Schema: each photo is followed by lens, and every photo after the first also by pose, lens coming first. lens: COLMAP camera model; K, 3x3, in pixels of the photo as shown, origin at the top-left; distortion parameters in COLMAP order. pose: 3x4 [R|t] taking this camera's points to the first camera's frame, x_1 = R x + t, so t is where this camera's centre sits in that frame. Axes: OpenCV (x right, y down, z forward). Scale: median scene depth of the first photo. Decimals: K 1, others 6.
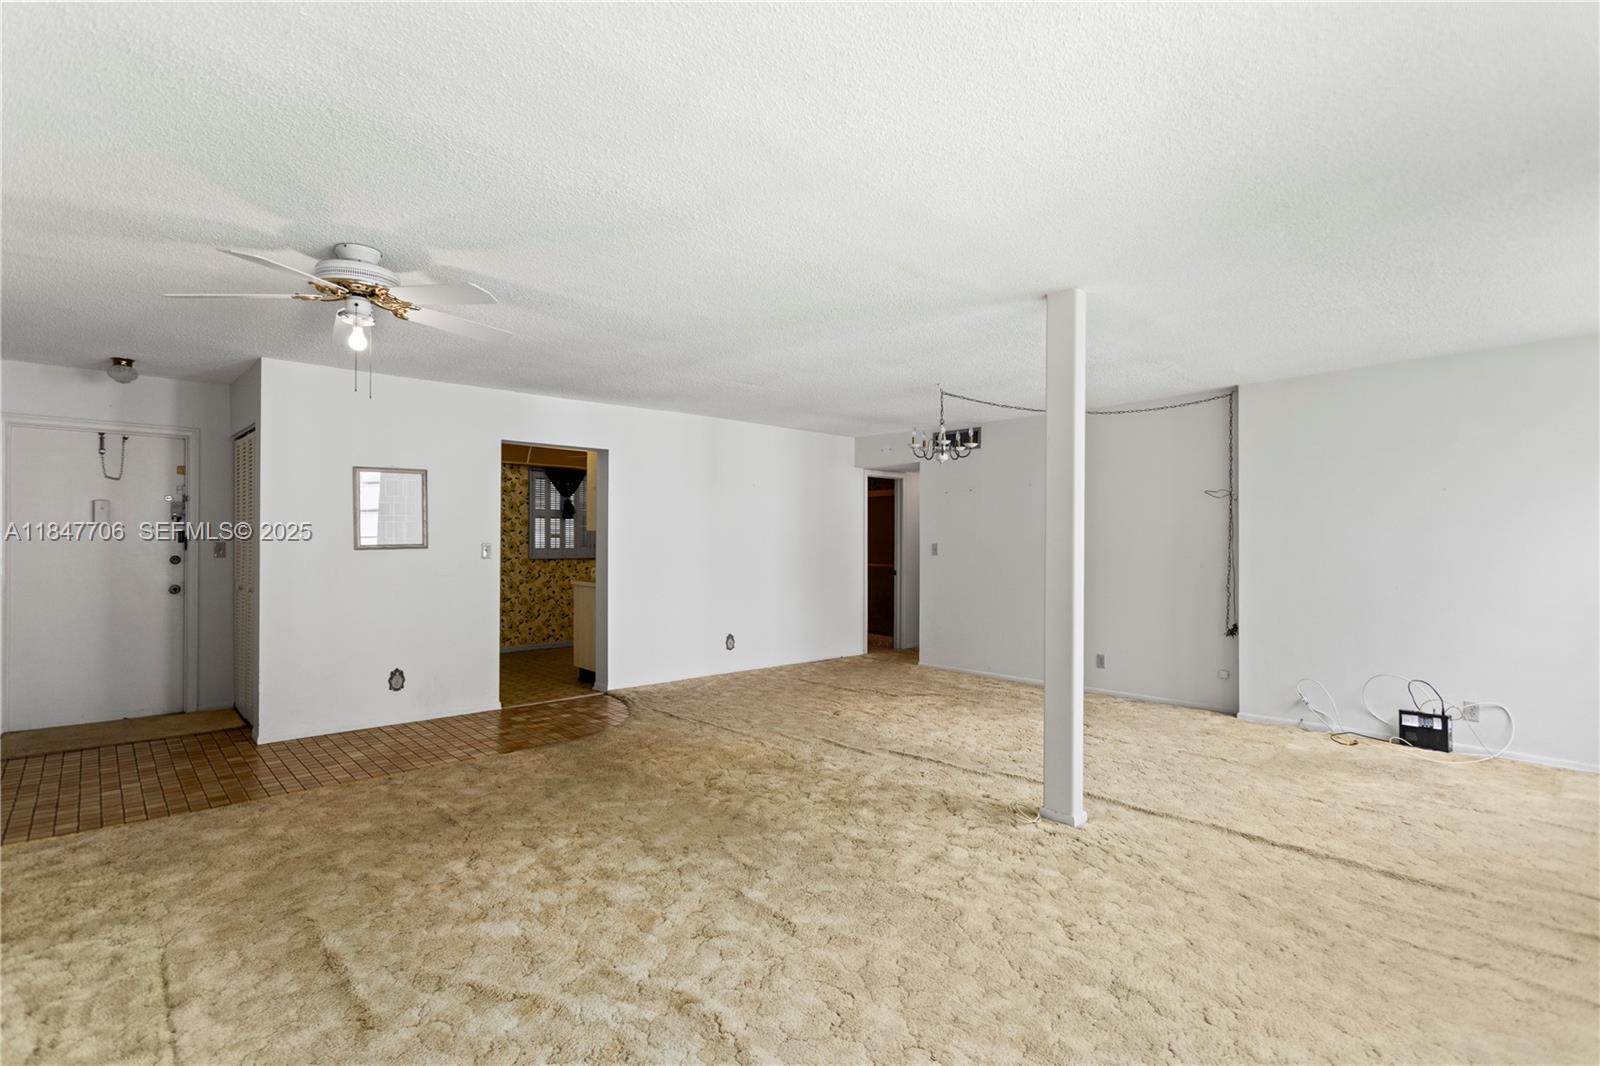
lens RADIAL K [[770.1, 0, 793.2], [0, 770.1, 537.6], [0, 0, 1]] dist [0.004030, 0.000203]
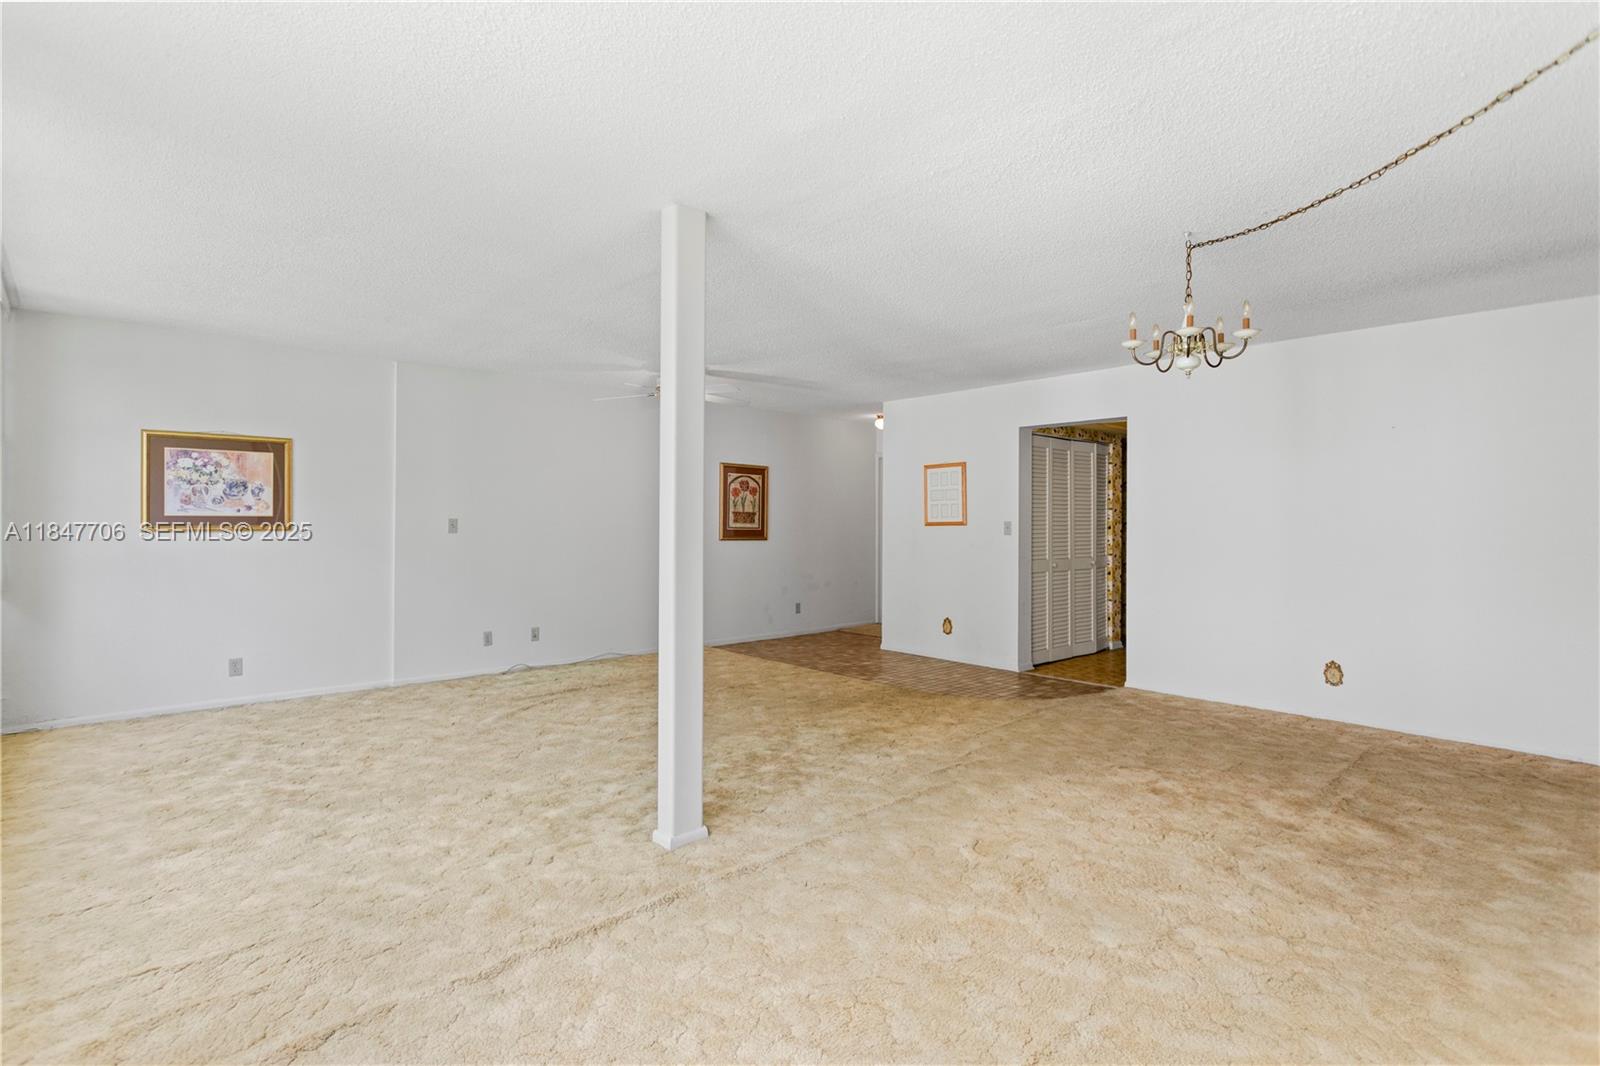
lens RADIAL K [[770.1, 0, 793.2], [0, 770.1, 537.6], [0, 0, 1]] dist [0.004030, 0.000203]
pose [[-0.004153, 0.017774, -0.999833, 0.953389], [-0.001277, 0.999841, 0.017780, 0.015011], [0.999991, 0.001350, -0.004129, 0.903918]]
